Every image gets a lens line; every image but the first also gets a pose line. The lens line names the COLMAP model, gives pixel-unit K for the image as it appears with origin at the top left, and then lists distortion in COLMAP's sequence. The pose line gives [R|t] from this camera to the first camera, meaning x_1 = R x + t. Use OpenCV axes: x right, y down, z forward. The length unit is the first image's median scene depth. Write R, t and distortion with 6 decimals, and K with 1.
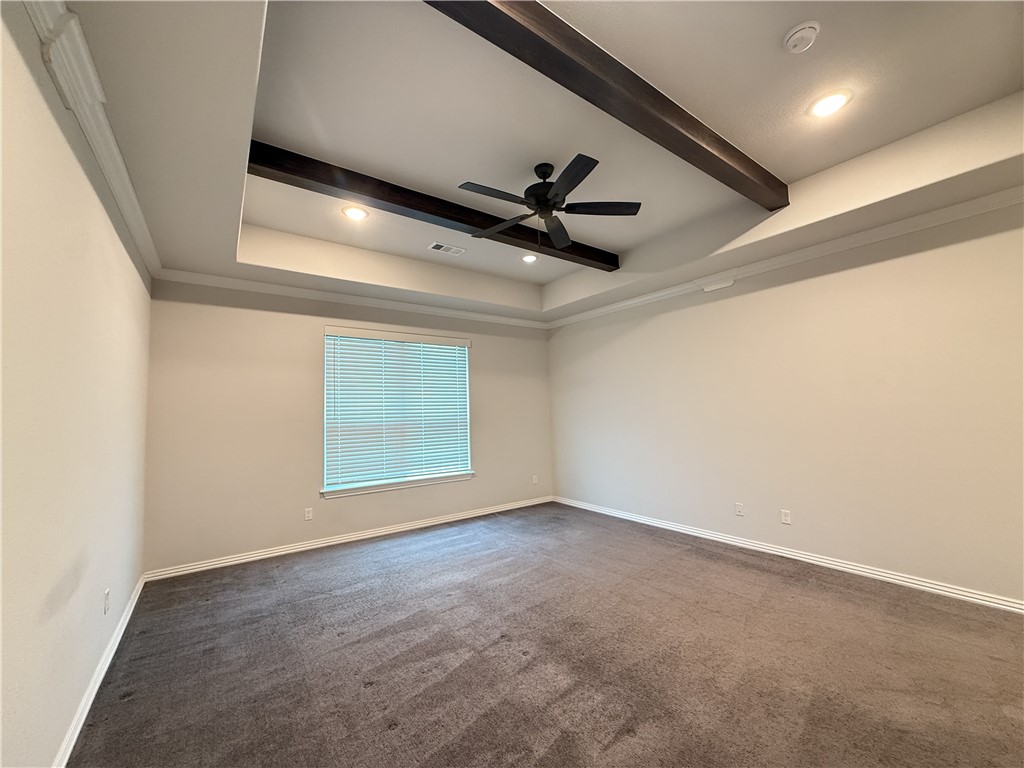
lens RADIAL K [[403.7, 0, 512.0], [0, 403.7, 384.0], [0, 0, 1]] dist [-0.009207, -0.000030]
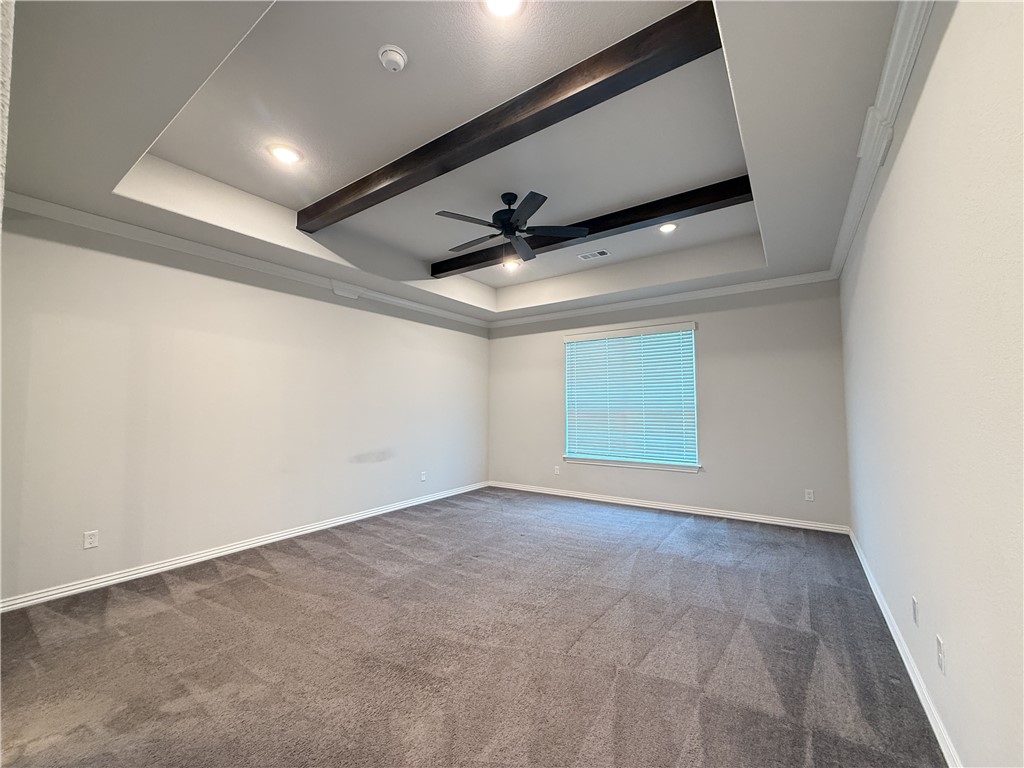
lens RADIAL K [[409.9, 0, 512.0], [0, 409.9, 384.0], [0, 0, 1]] dist [0.000347, 0.000022]
pose [[0.328777, -0.025675, -0.944059, 0.794510], [0.064446, 0.997910, -0.004695, 0.012054], [0.942206, -0.059297, 0.329744, 0.369465]]
